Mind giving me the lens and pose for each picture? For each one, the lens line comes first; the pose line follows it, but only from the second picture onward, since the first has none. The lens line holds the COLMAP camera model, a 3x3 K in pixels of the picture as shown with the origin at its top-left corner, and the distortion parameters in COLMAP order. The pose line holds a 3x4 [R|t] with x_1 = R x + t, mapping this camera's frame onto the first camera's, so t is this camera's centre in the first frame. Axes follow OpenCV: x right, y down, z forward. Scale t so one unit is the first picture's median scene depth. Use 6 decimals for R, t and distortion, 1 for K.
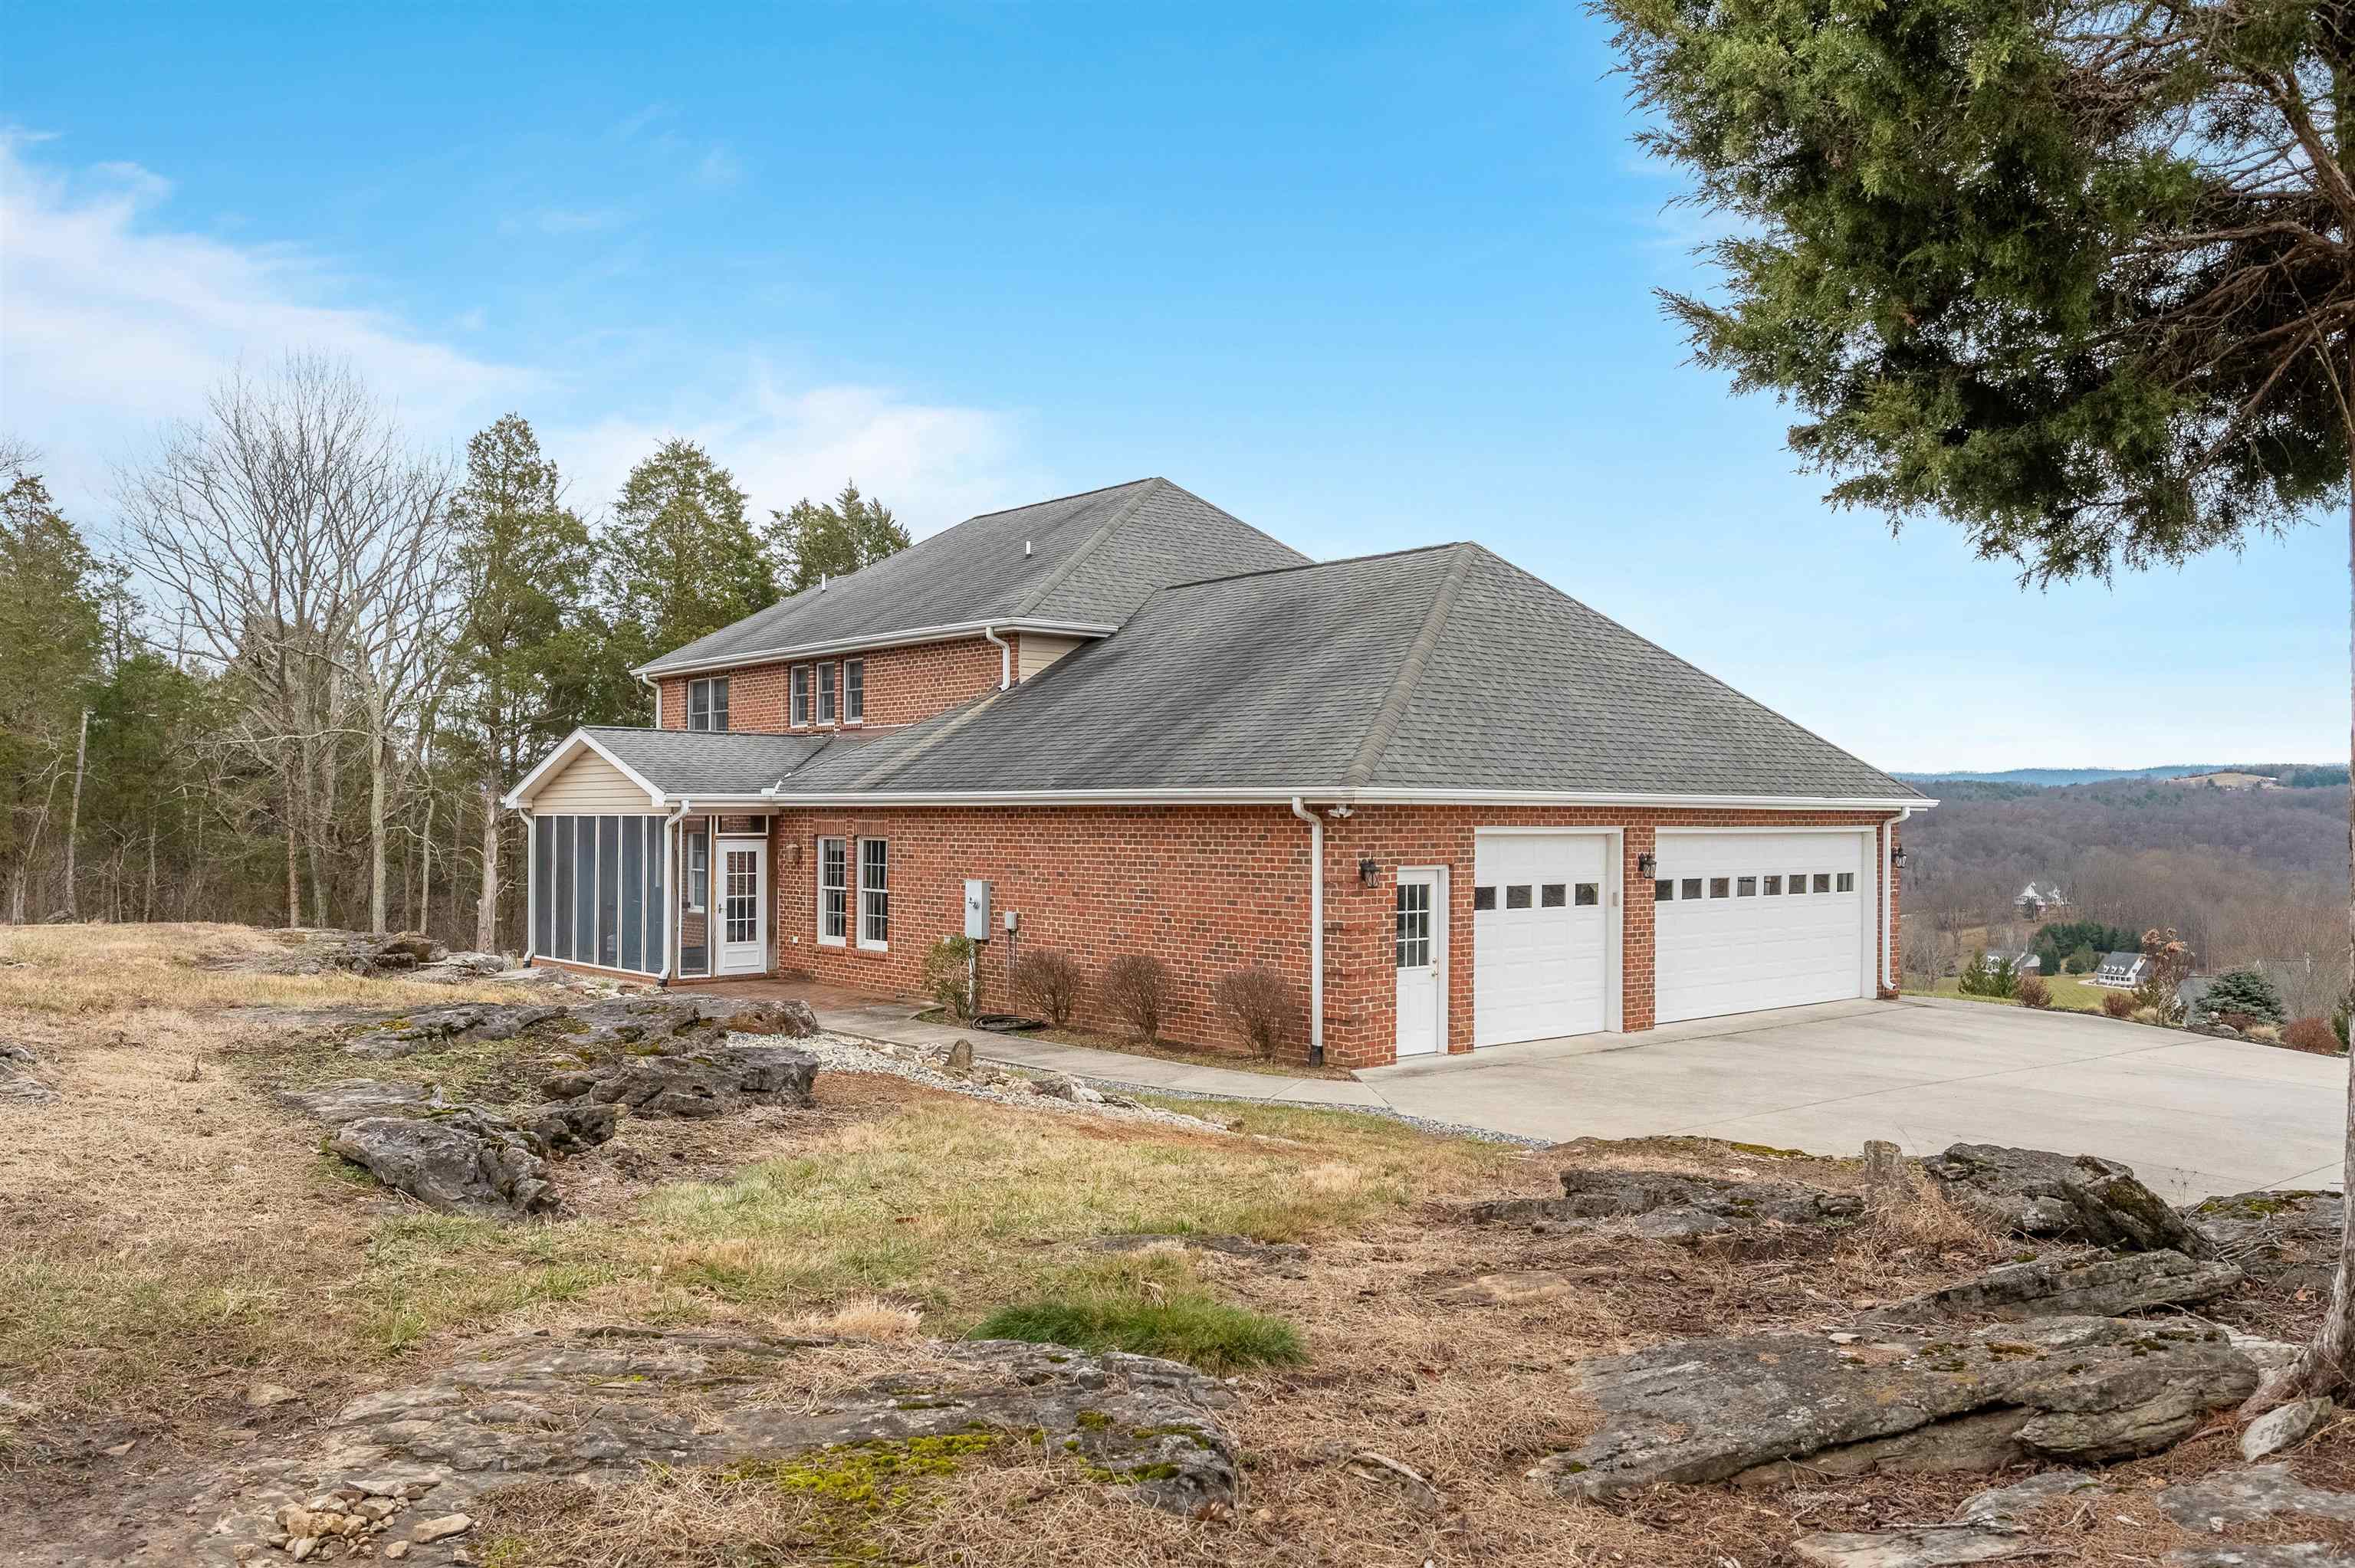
lens RADIAL K [[1731.4, 0, 1171.8], [0, 1731.4, 784.6], [0, 0, 1]] dist [0.001315, -0.000445]
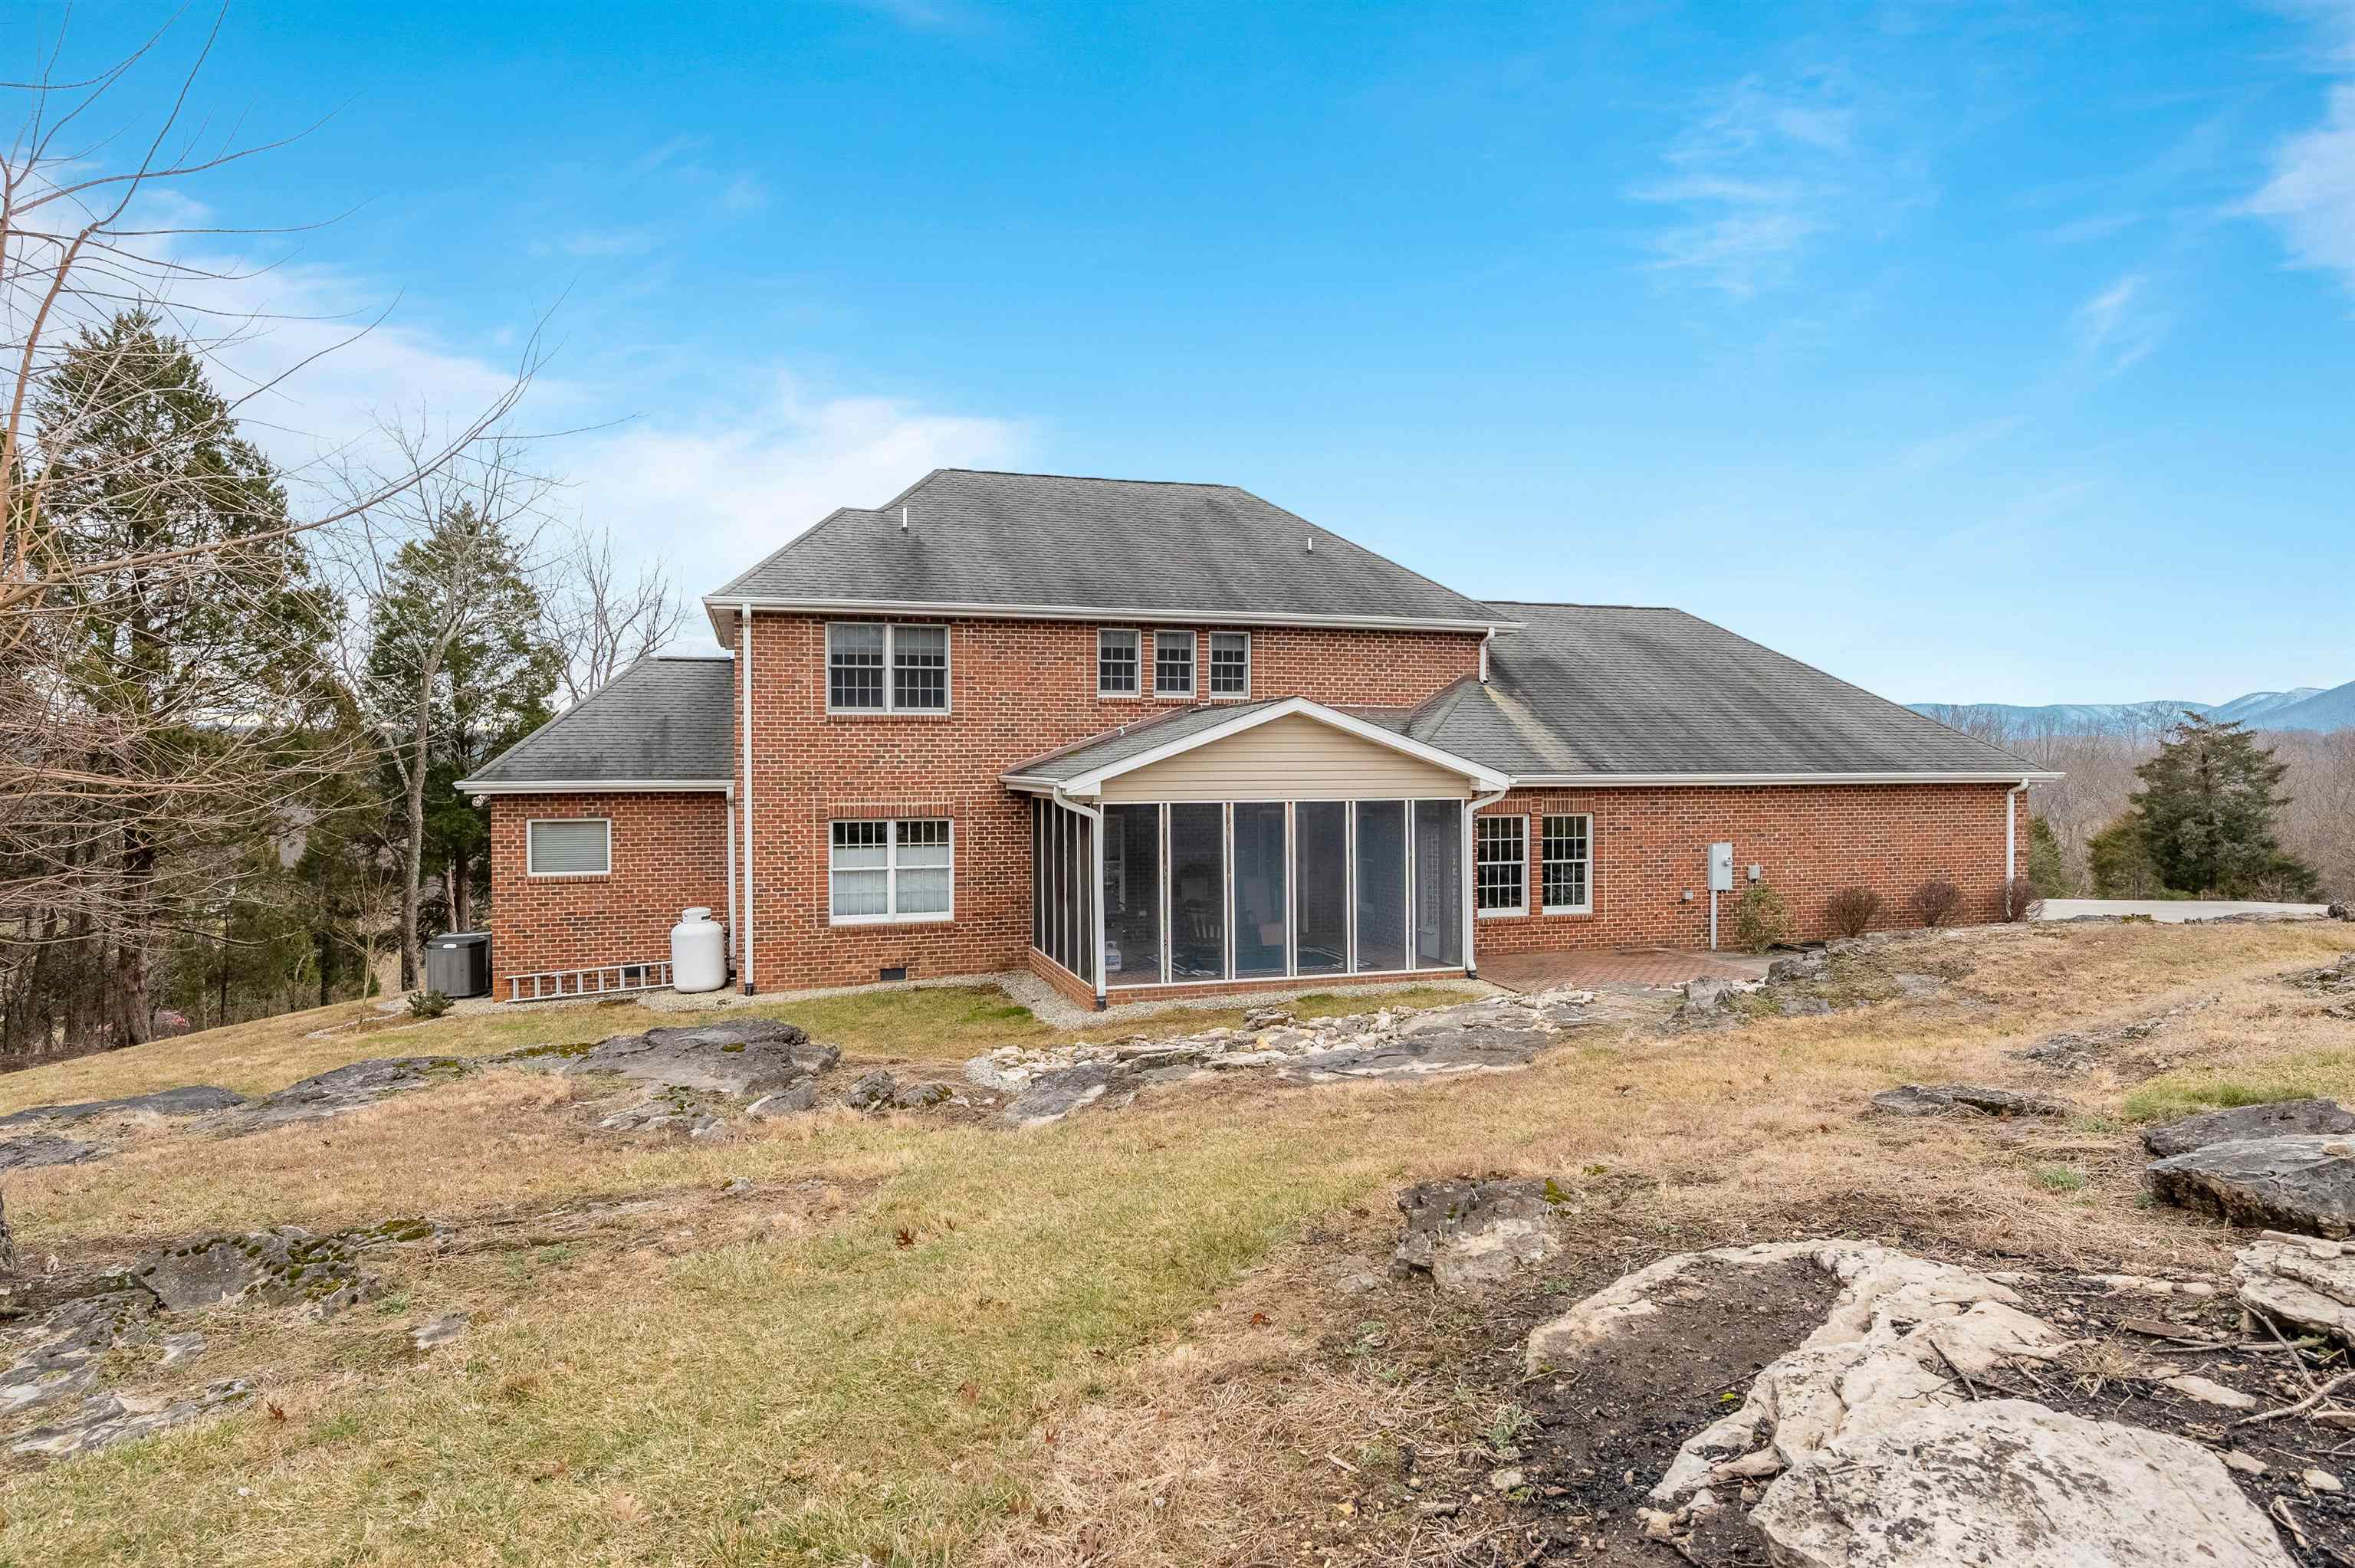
lens RADIAL K [[1374.2, 0, 1165.9], [0, 1374.2, 794.6], [0, 0, 1]] dist [-0.000153, -0.000792]
pose [[0.412408, -0.019104, 0.910799, -1.216083], [-0.008804, 0.999650, 0.024954, -0.002140], [-0.910957, -0.018310, 0.412096, 0.972777]]
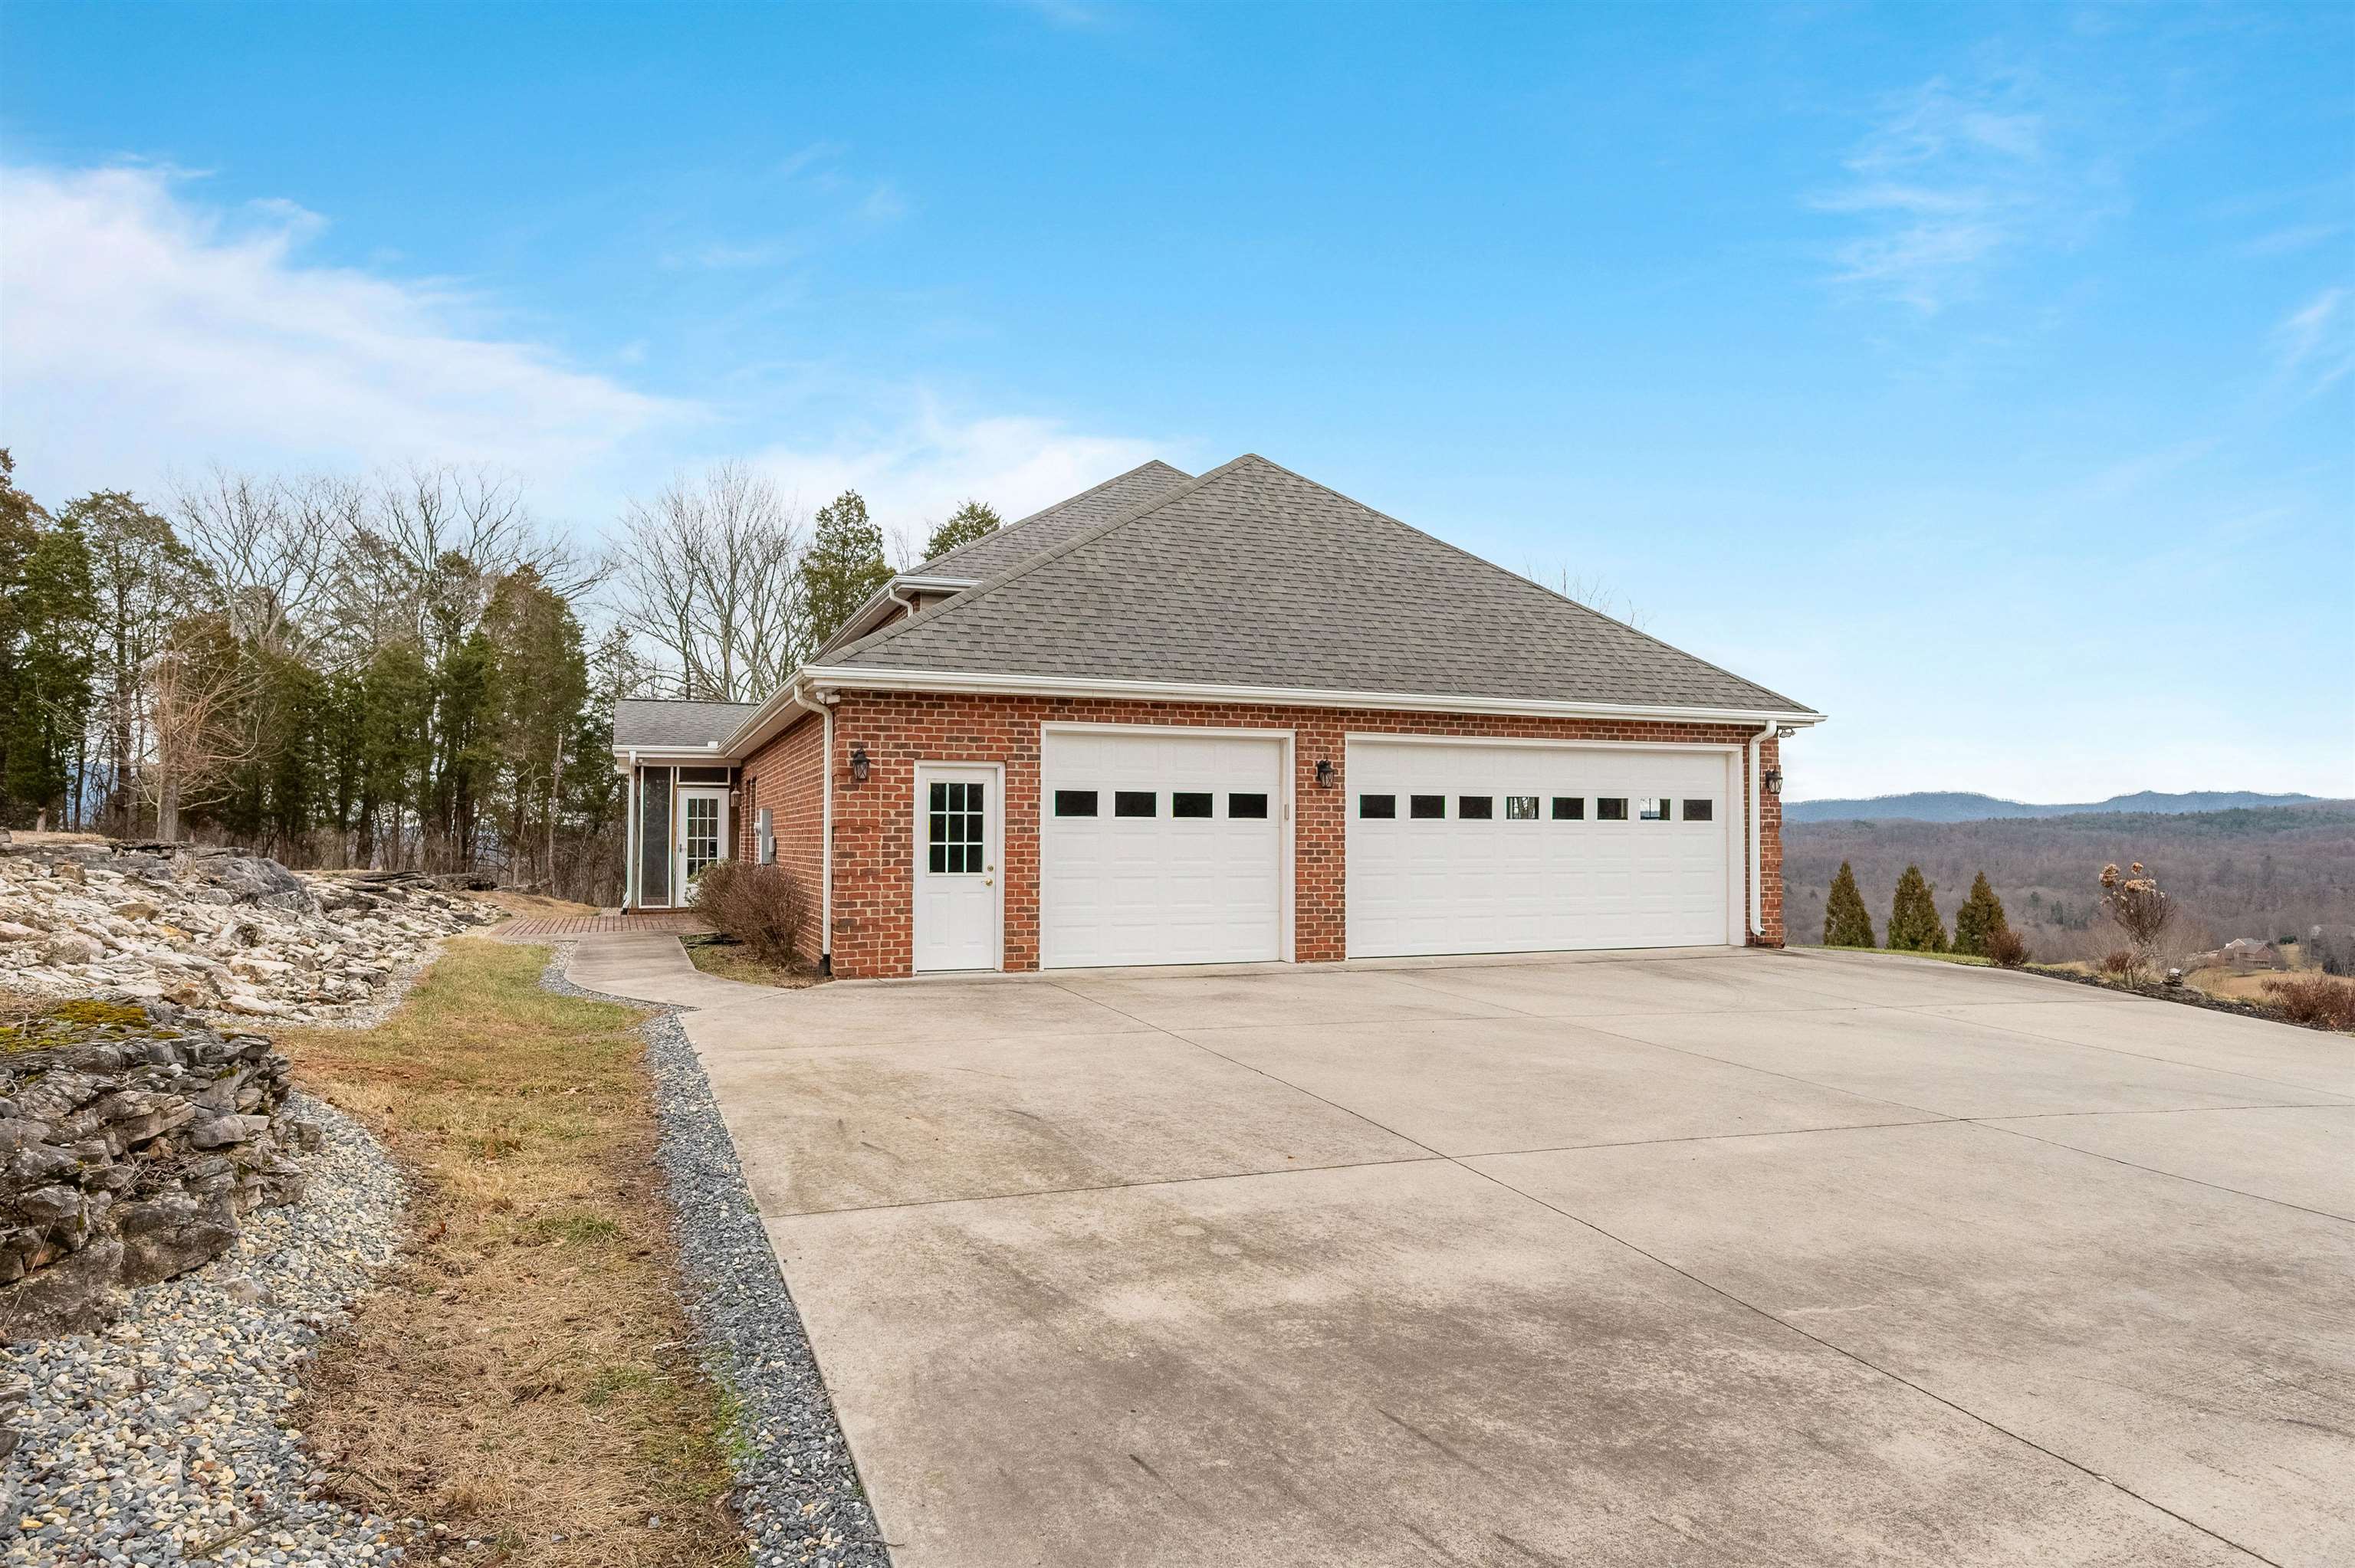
lens RADIAL K [[1374.2, 0, 1165.9], [0, 1374.2, 794.6], [0, 0, 1]] dist [-0.000153, -0.000792]
pose [[0.945206, -0.013320, -0.326203, 0.397781], [0.008357, 0.999827, -0.016609, 0.063765], [0.326368, 0.012973, 0.945154, 0.293481]]
